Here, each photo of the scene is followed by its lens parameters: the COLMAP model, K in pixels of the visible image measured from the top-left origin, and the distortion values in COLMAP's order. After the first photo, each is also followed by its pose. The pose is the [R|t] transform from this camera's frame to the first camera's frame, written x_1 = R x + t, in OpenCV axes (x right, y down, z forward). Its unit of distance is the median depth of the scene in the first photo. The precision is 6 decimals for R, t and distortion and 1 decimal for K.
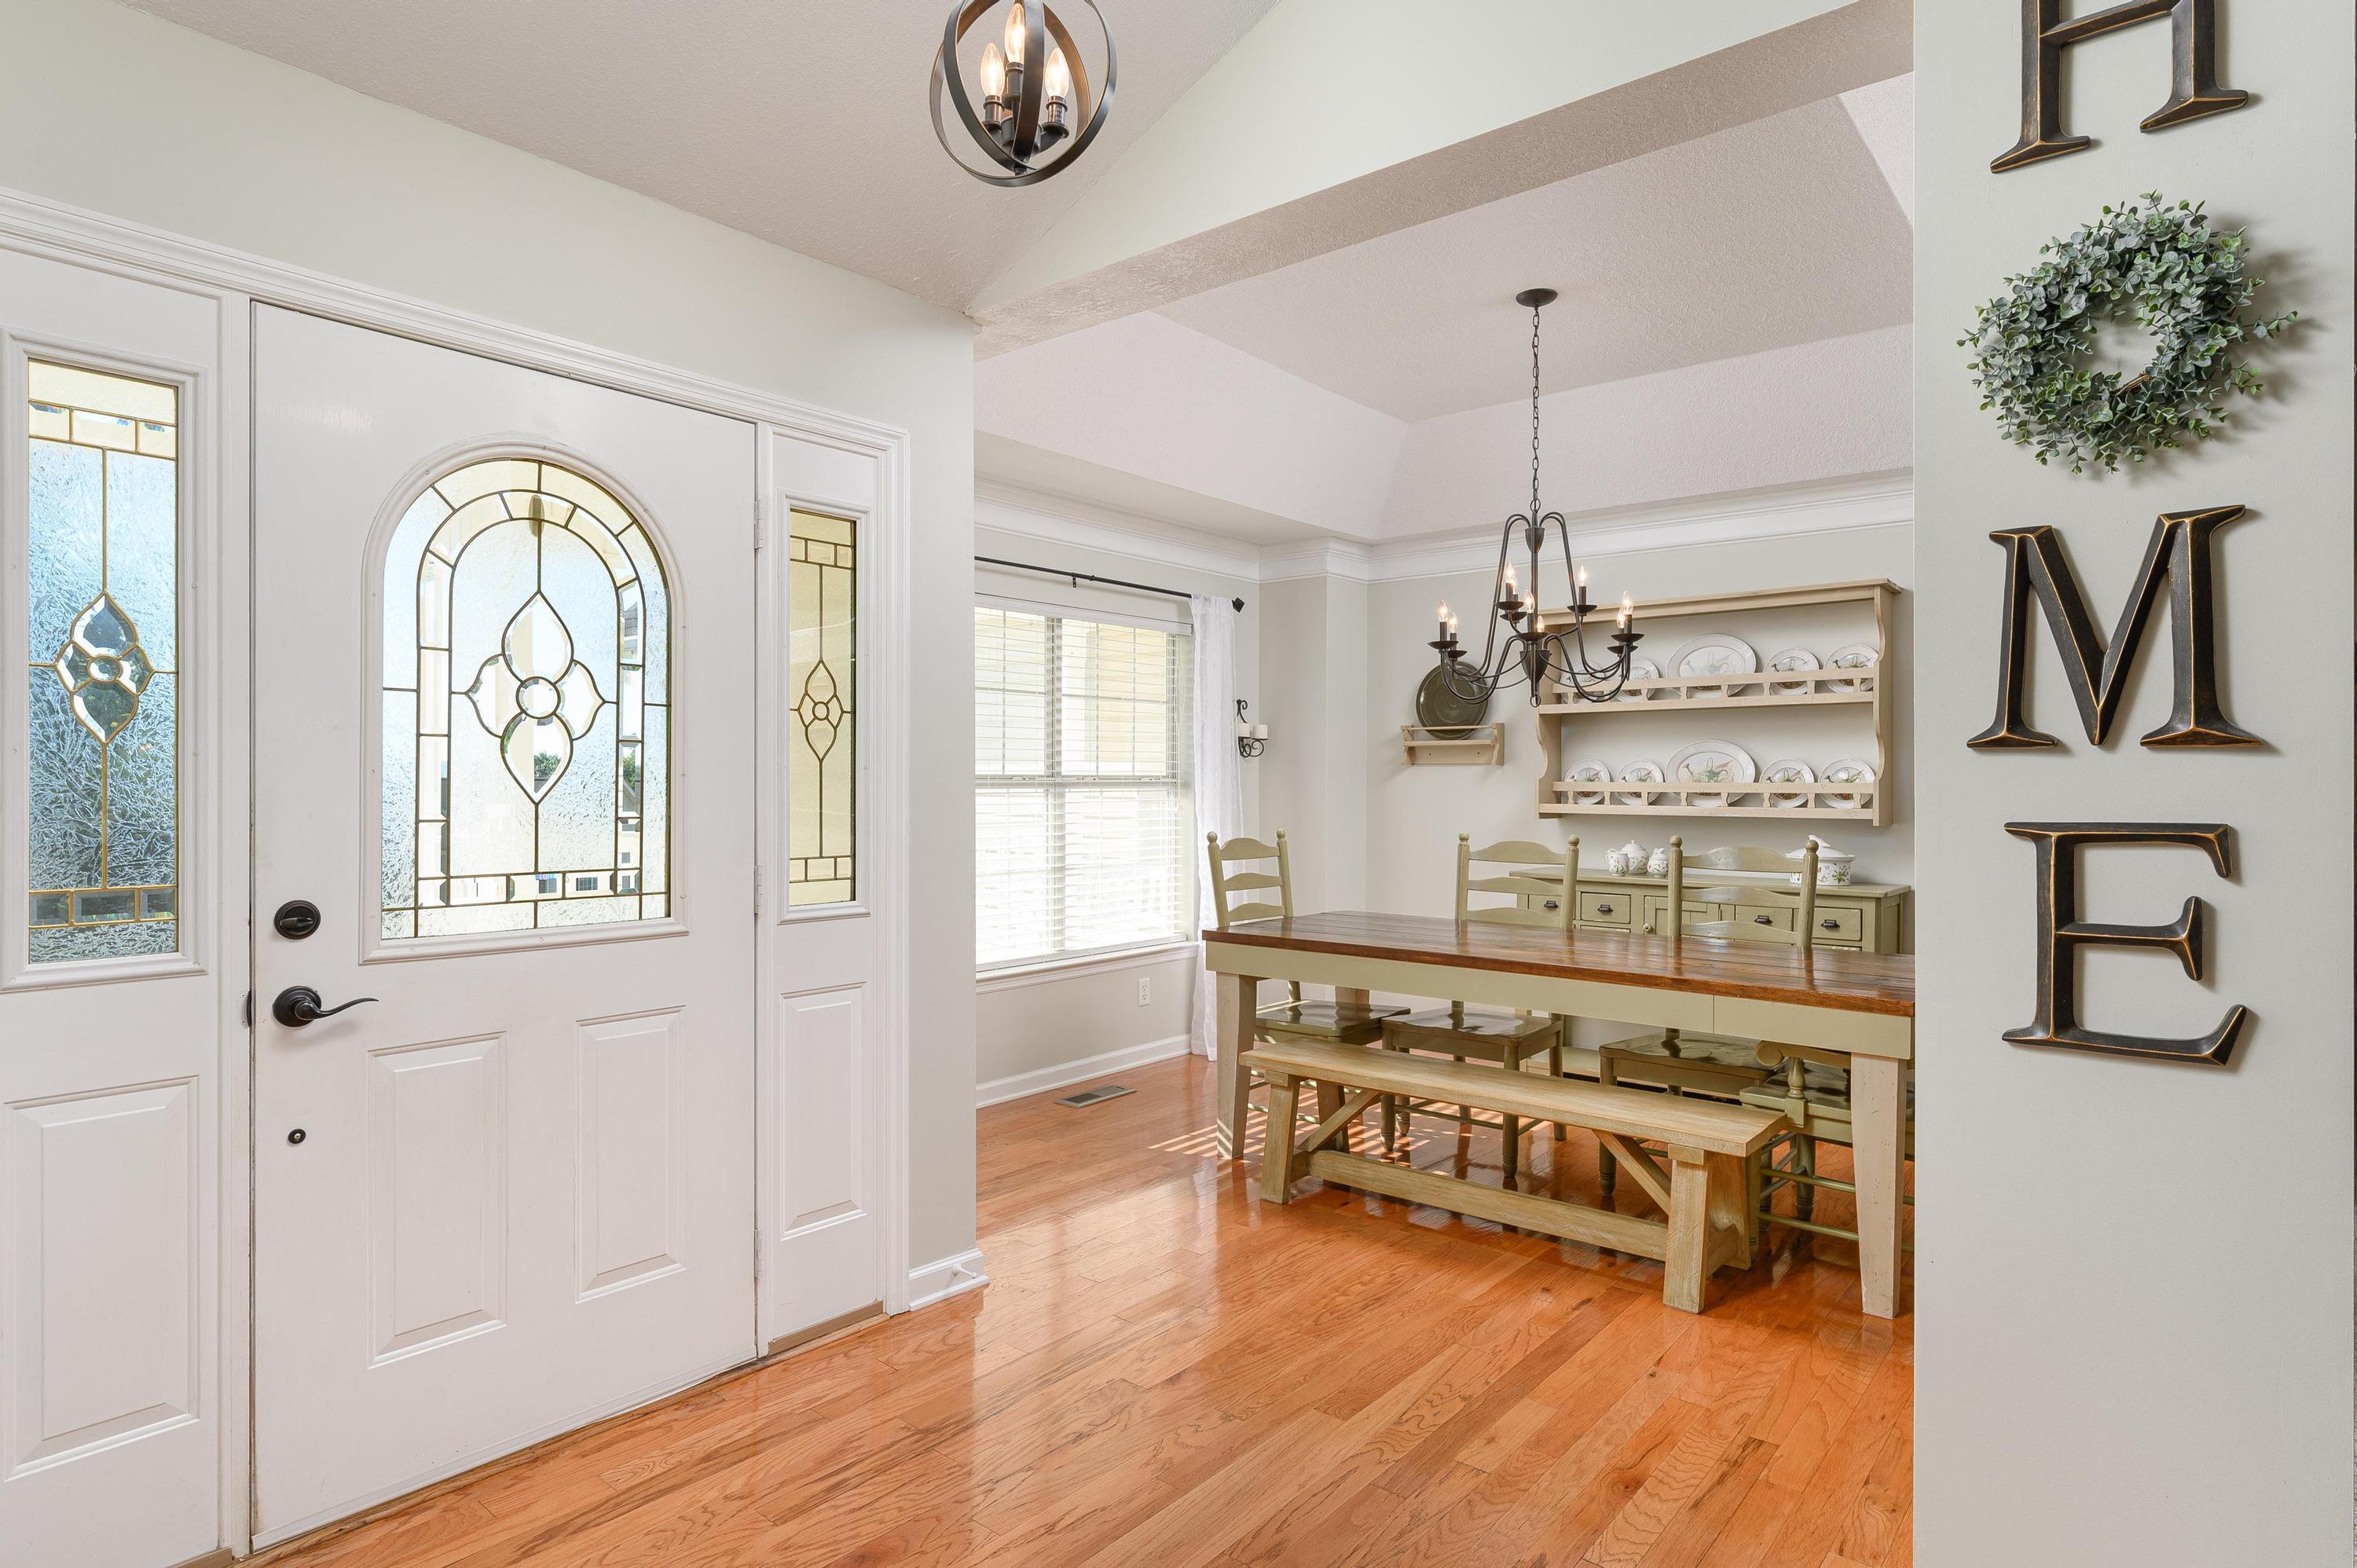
lens RADIAL K [[1241.5, 0, 1165.6], [0, 1241.5, 781.9], [0, 0, 1]] dist [-0.001965, -0.000071]
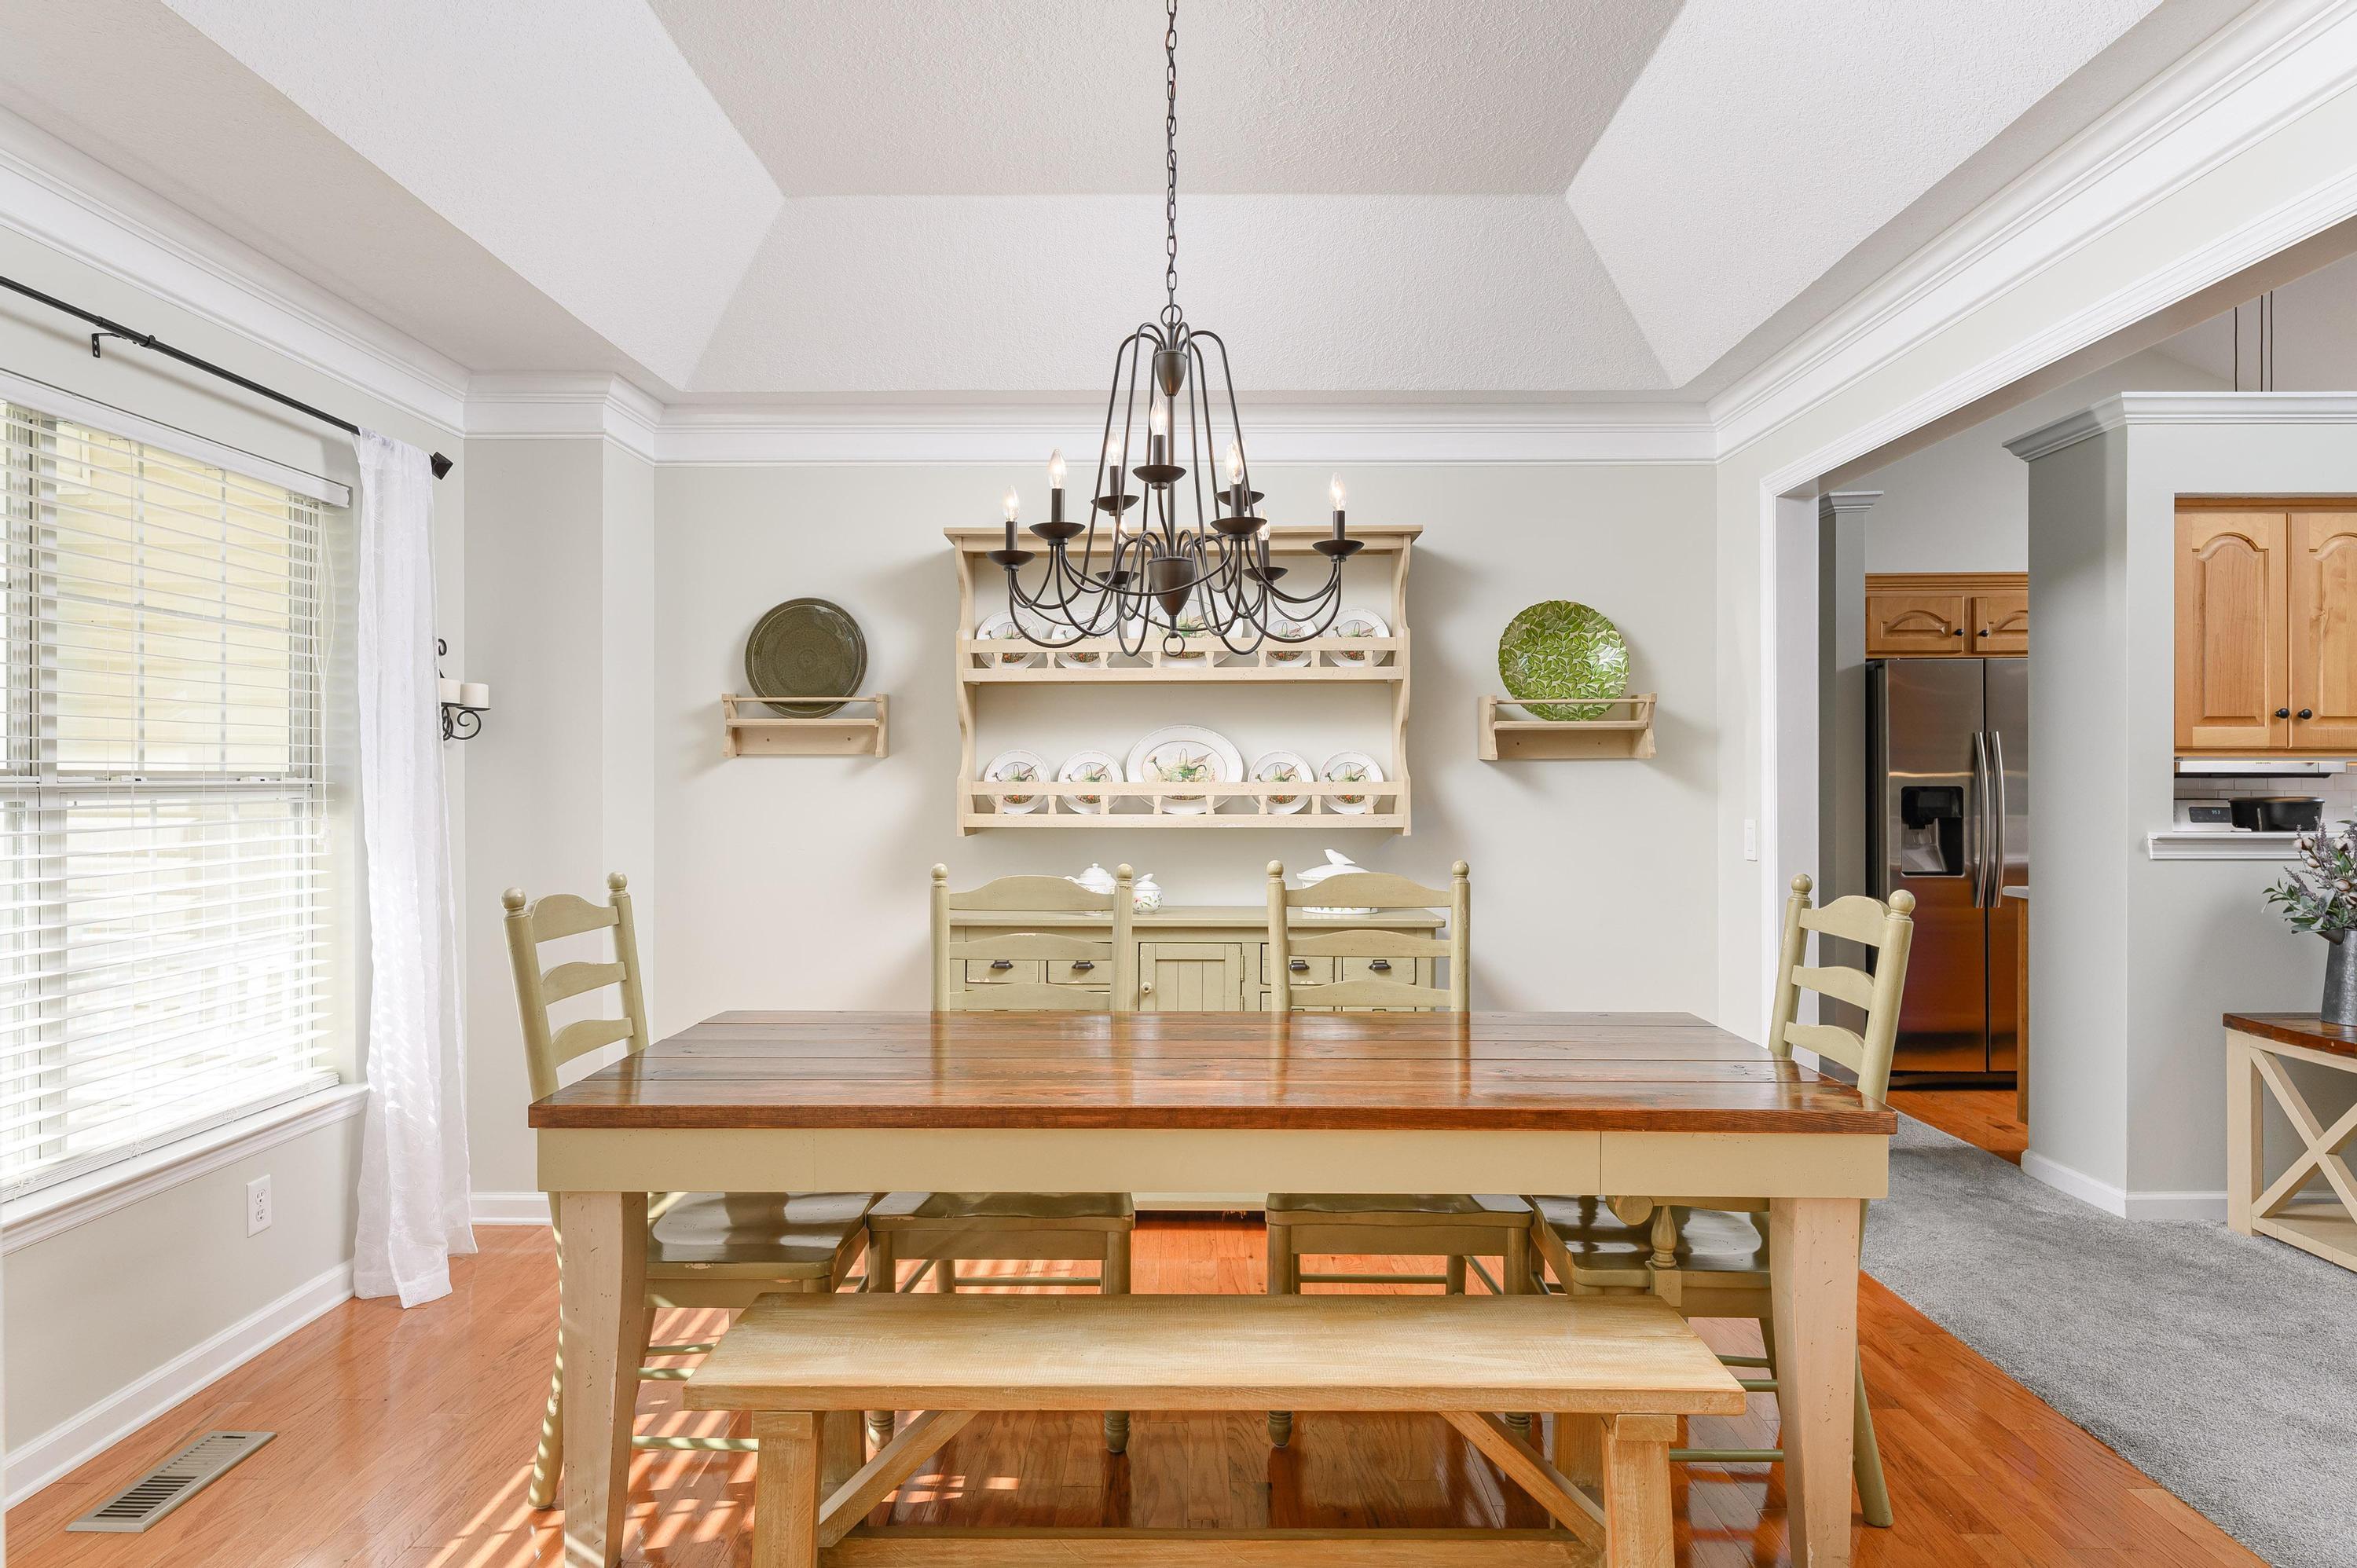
lens RADIAL K [[1382.1, 0, 1178.5], [0, 1382.1, 784.0], [0, 0, 1]] dist [0.018837, 0.001654]
pose [[0.779024, -0.004184, 0.626981, -0.083735], [0.002342, 0.999990, 0.003763, -0.001506], [-0.626990, -0.001463, 0.779026, 0.343048]]
